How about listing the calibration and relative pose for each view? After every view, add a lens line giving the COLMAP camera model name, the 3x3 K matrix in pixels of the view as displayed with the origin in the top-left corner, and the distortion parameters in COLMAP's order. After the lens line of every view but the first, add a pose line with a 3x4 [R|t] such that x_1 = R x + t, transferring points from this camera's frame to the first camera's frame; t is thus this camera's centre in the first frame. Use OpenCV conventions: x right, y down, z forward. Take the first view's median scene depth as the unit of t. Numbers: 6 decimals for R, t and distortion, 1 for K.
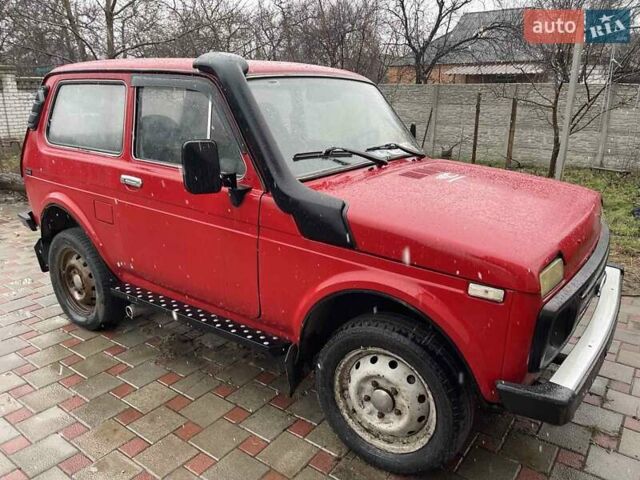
lens RADIAL K [[495.1, 0, 320.0], [0, 495.1, 240.0], [0, 0, 1]] dist [-0.001420, -0.001136]
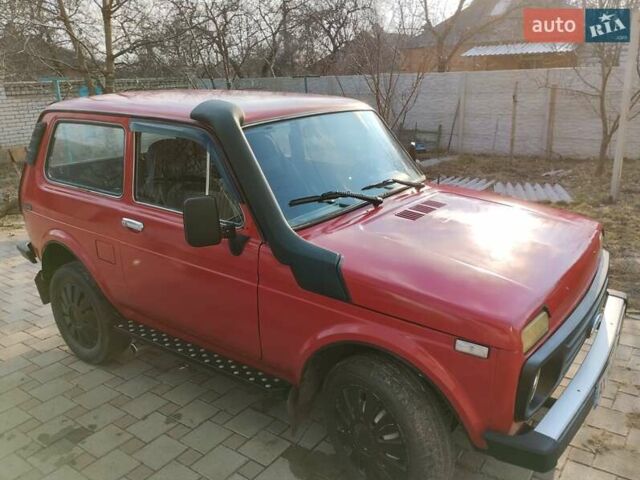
lens RADIAL K [[539.4, 0, 320.0], [0, 539.4, 240.0], [0, 0, 1]] dist [0.009796, 0.002885]
pose [[0.999624, -0.020795, -0.017880, 0.025213], [0.021148, 0.999580, 0.019805, -0.111907], [0.017461, -0.020176, 0.999644, -0.113254]]
